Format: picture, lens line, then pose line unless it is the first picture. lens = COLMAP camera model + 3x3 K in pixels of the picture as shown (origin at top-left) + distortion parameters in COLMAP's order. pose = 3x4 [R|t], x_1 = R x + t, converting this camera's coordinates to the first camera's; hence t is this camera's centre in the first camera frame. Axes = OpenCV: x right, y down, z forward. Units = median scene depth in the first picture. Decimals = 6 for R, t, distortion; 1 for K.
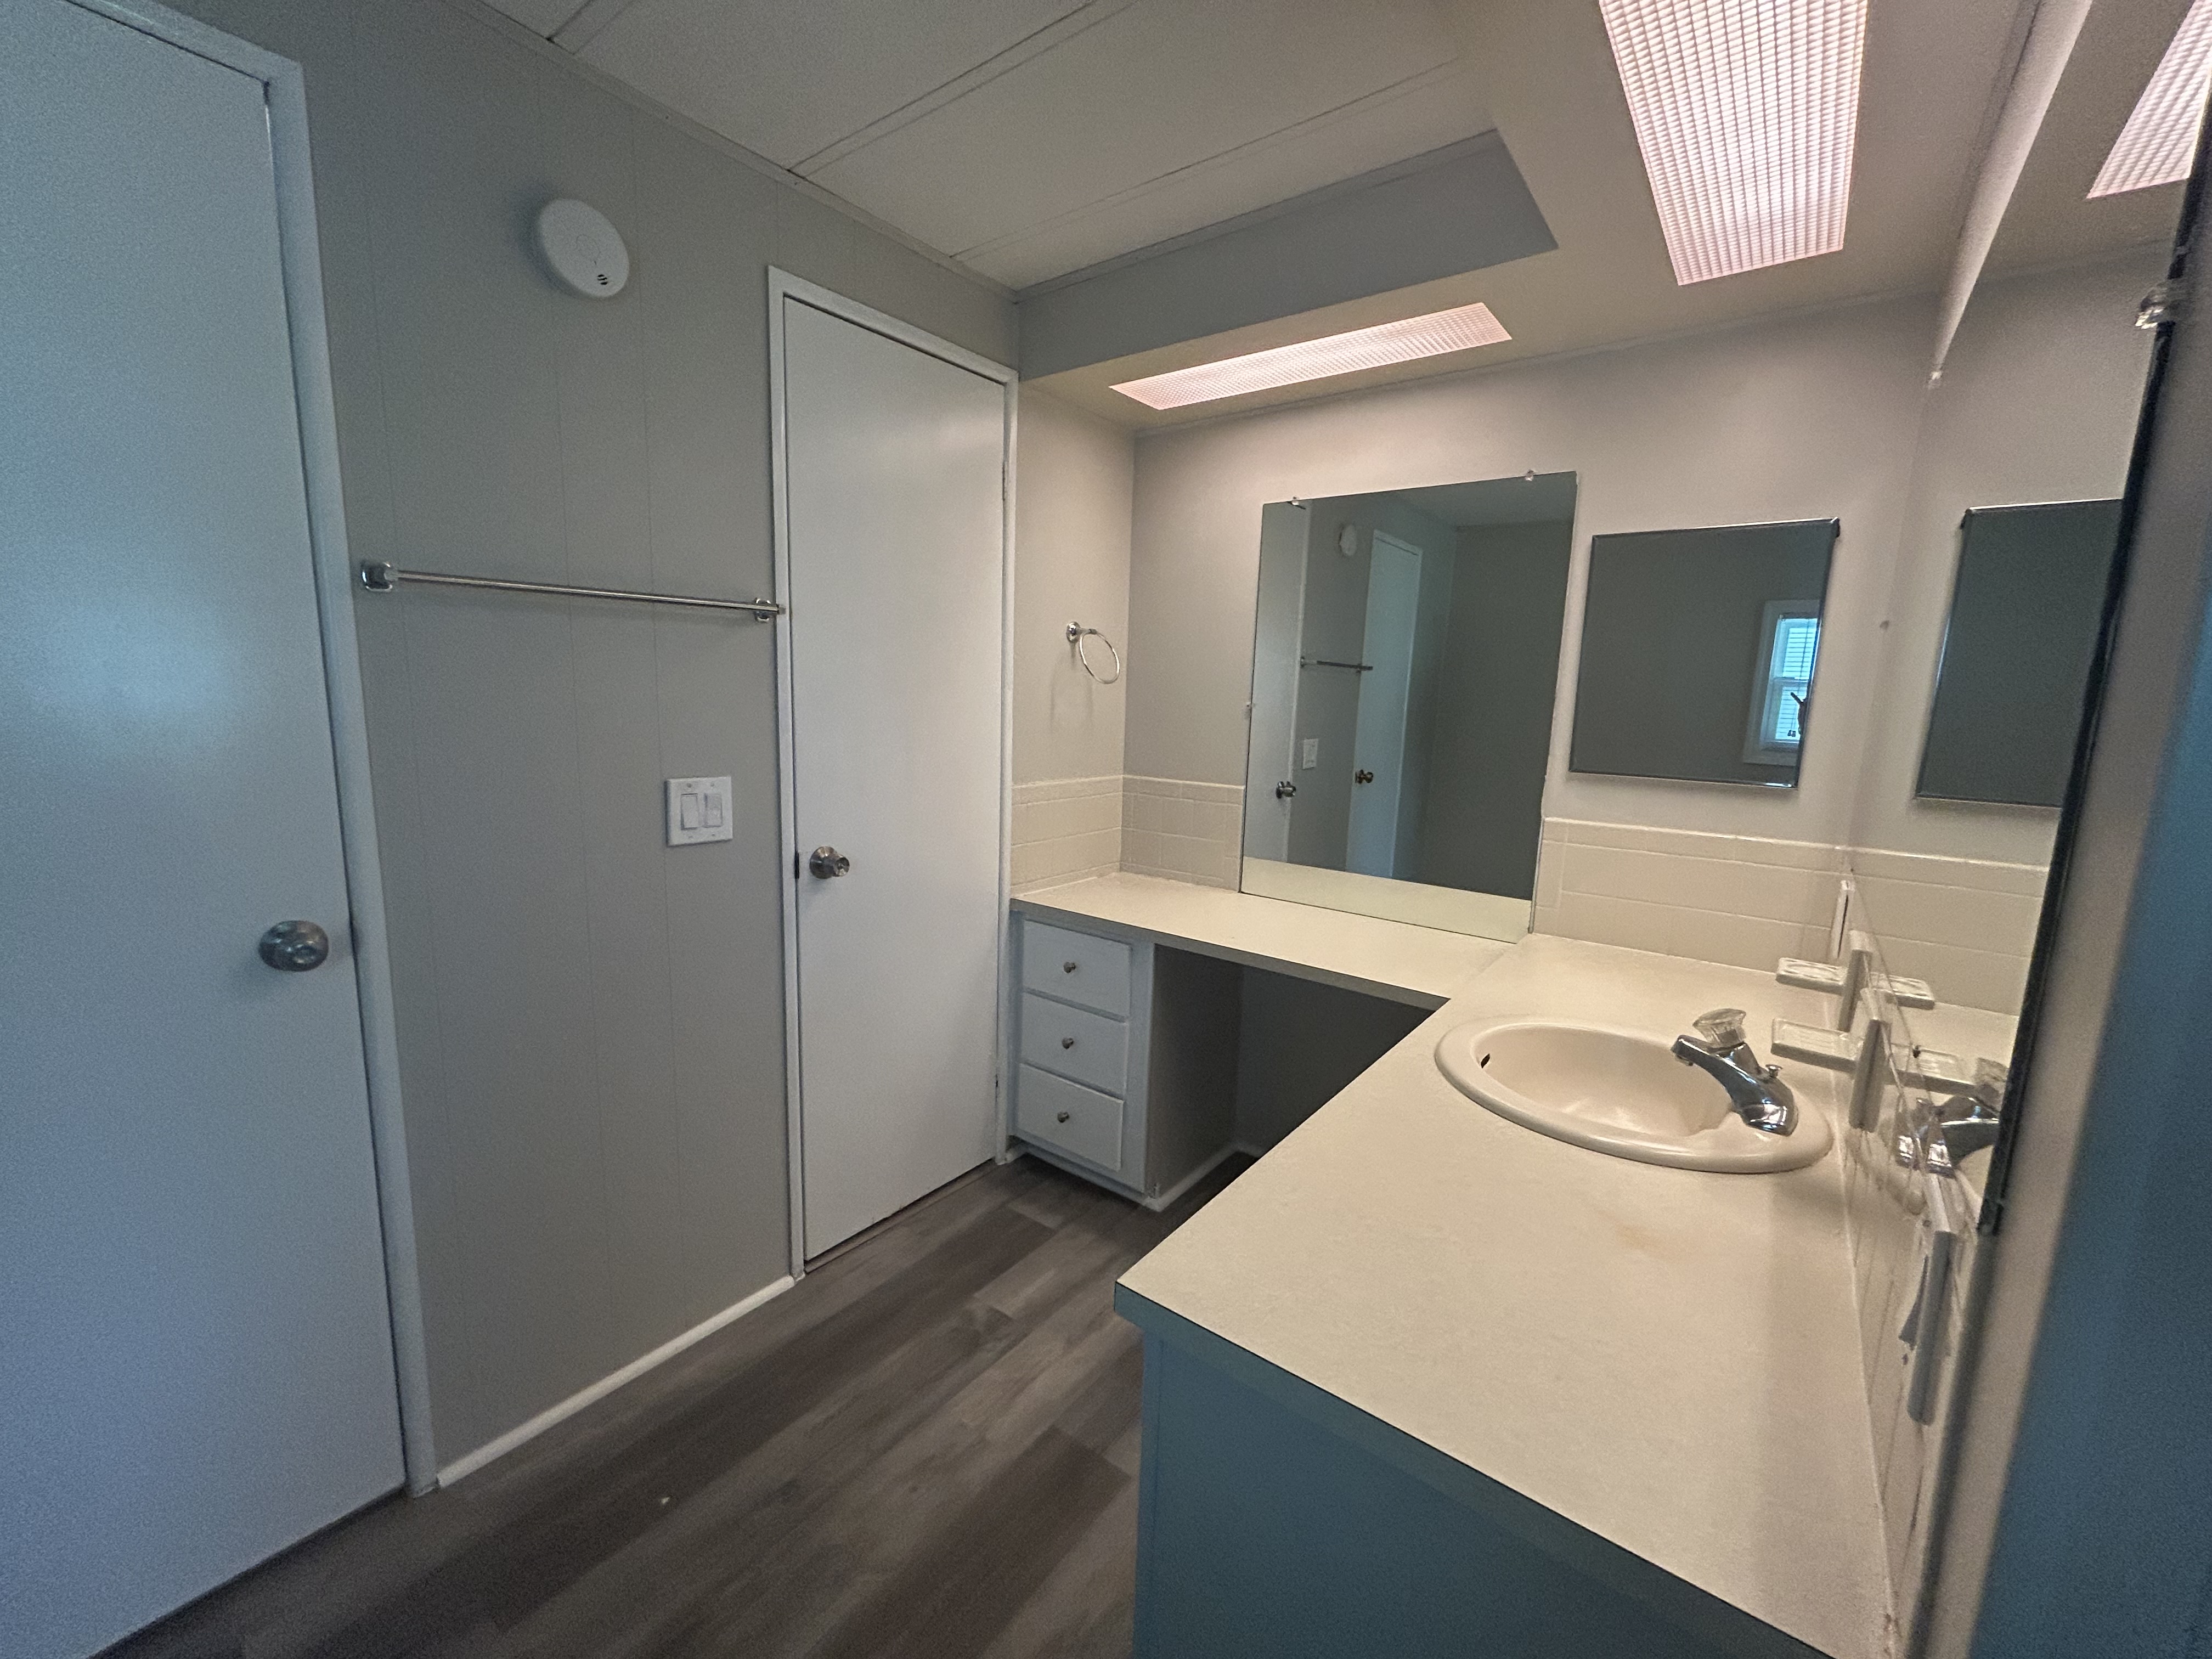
lens RADIAL K [[898.9, 0, 1106.0], [0, 898.9, 829.5], [0, 0, 1]] dist [-0.001259, 0.000662]
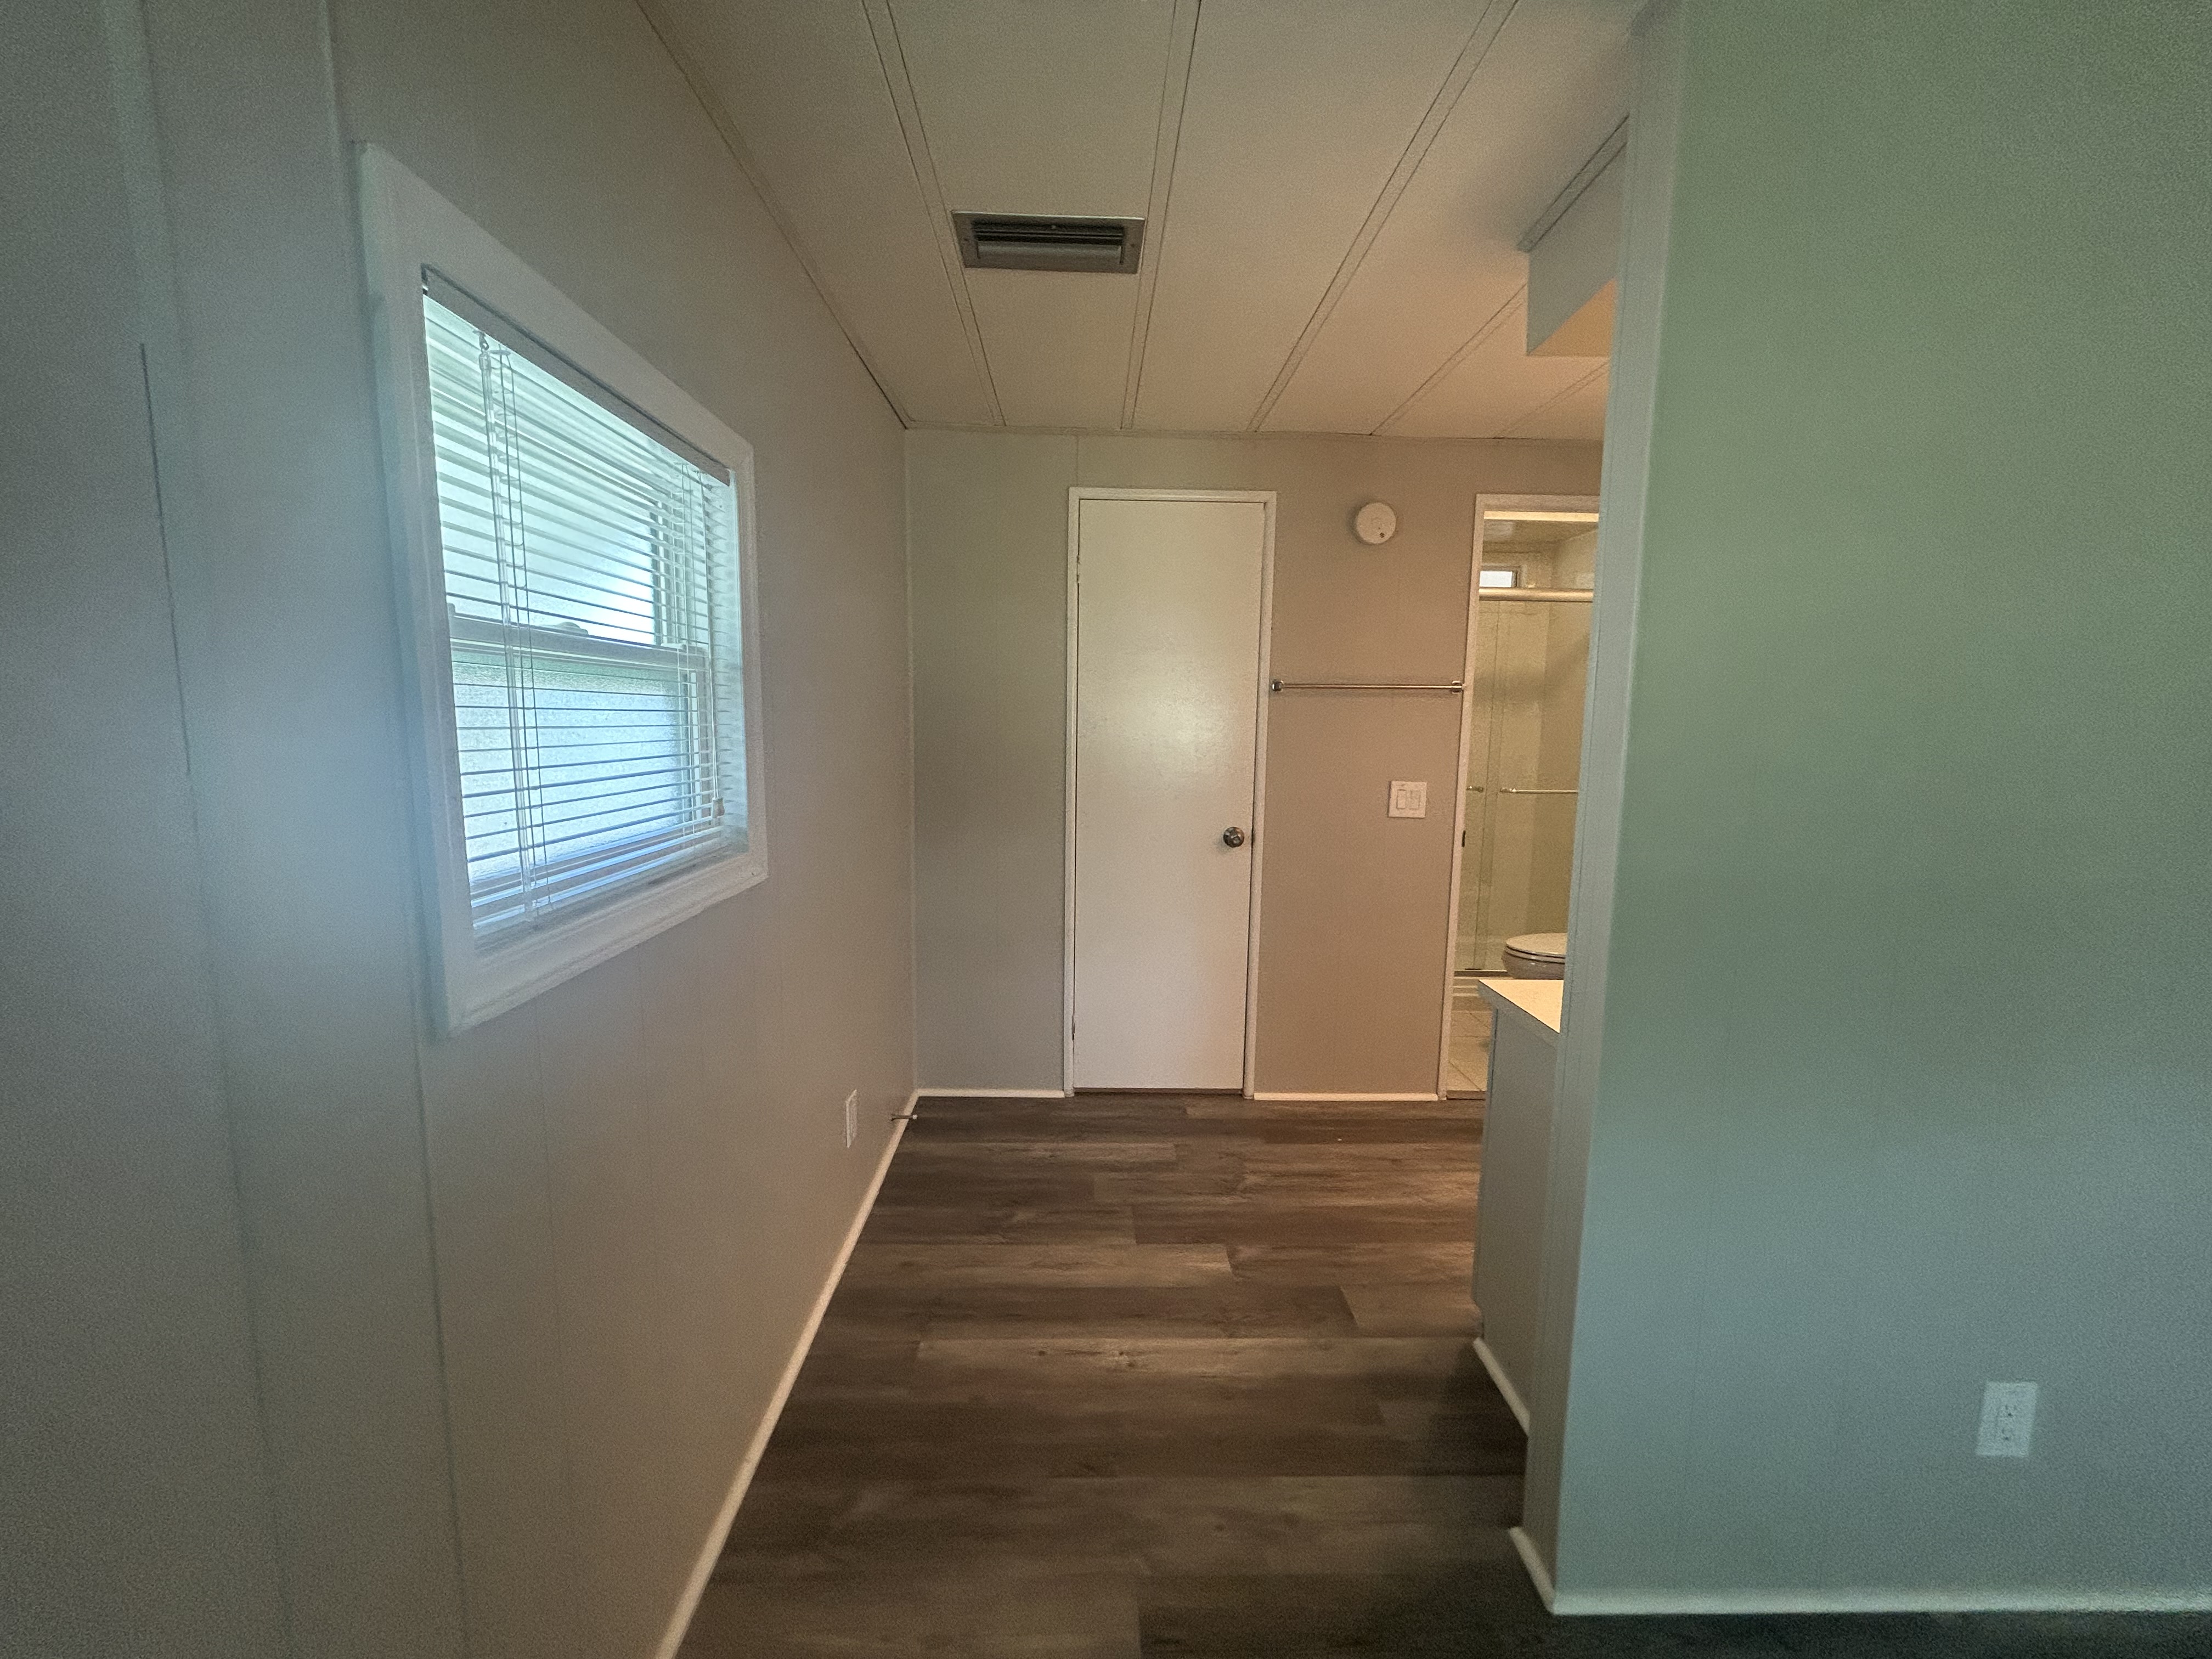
lens RADIAL K [[898.9, 0, 1106.0], [0, 898.9, 829.5], [0, 0, 1]] dist [-0.001259, 0.000662]
pose [[0.632775, 0.074828, -0.770712, 0.569097], [-0.115521, 0.993304, 0.001594, 0.106914], [0.765670, 0.088025, 0.637182, -0.619455]]
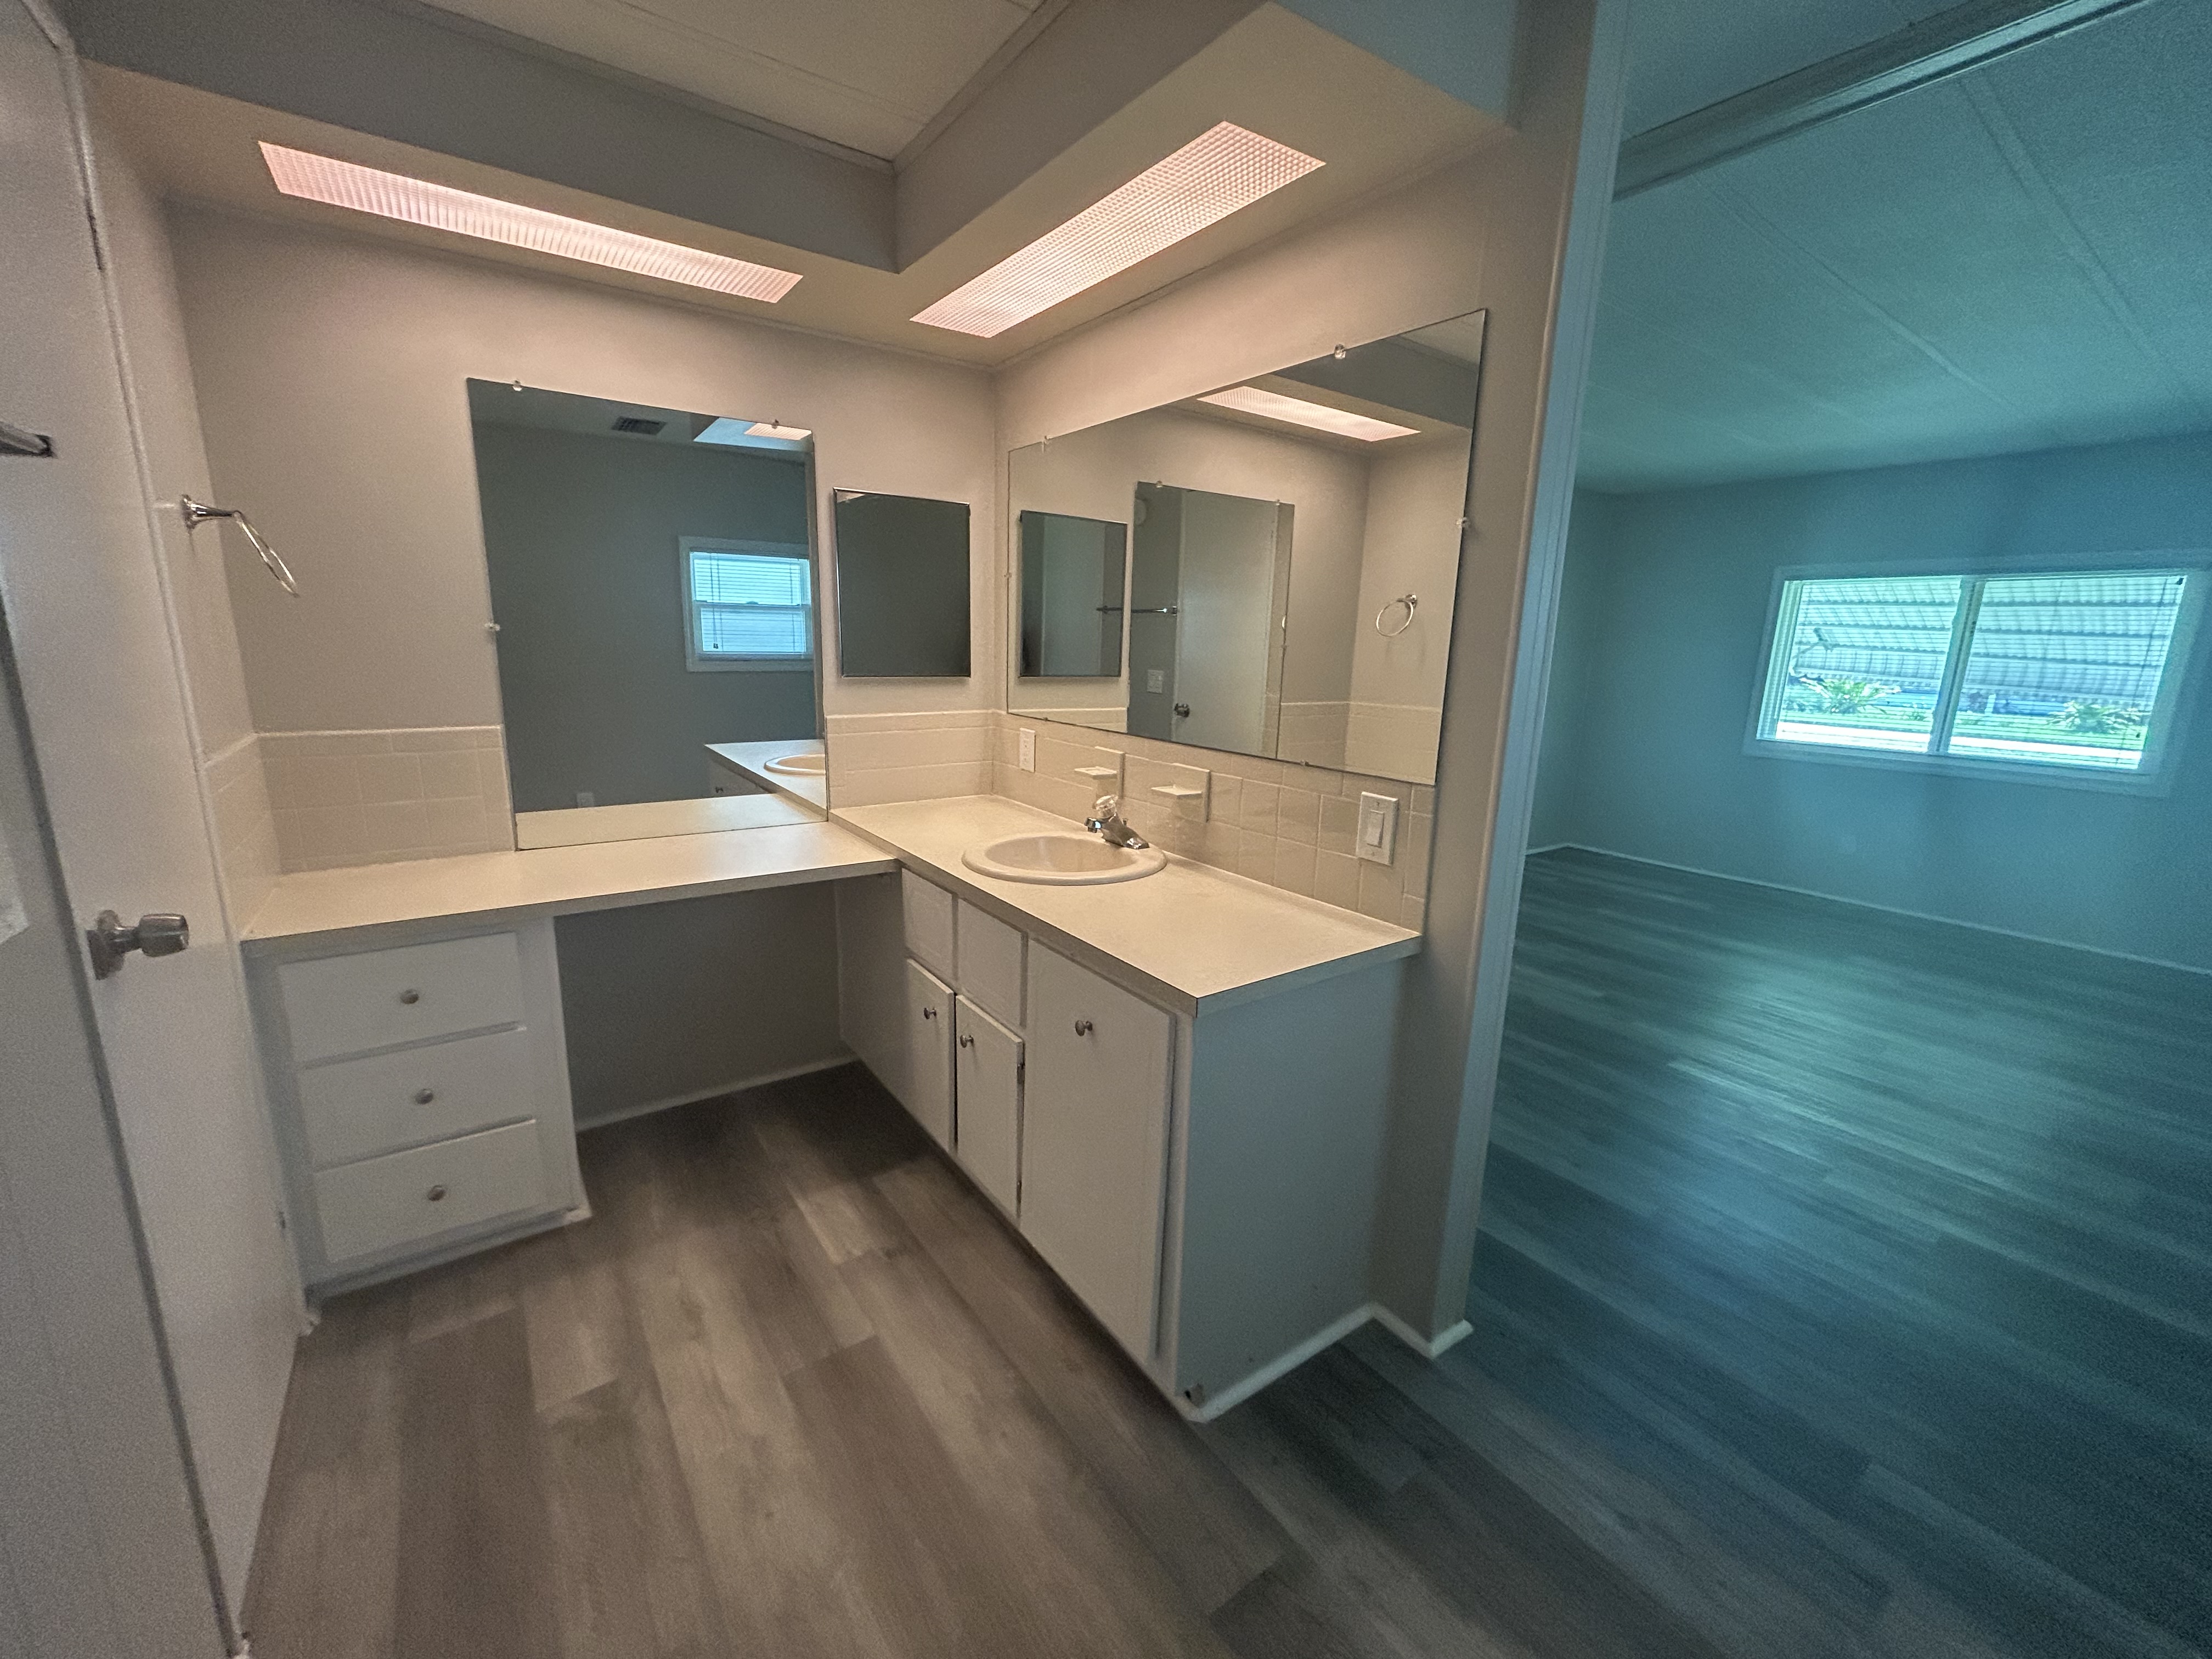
lens RADIAL K [[898.9, 0, 1106.0], [0, 898.9, 829.5], [0, 0, 1]] dist [-0.001259, 0.000662]
pose [[0.290837, -0.222652, 0.930505, -0.713930], [0.133619, 0.972467, 0.190929, -0.056530], [-0.947396, 0.068804, 0.312580, 0.308582]]
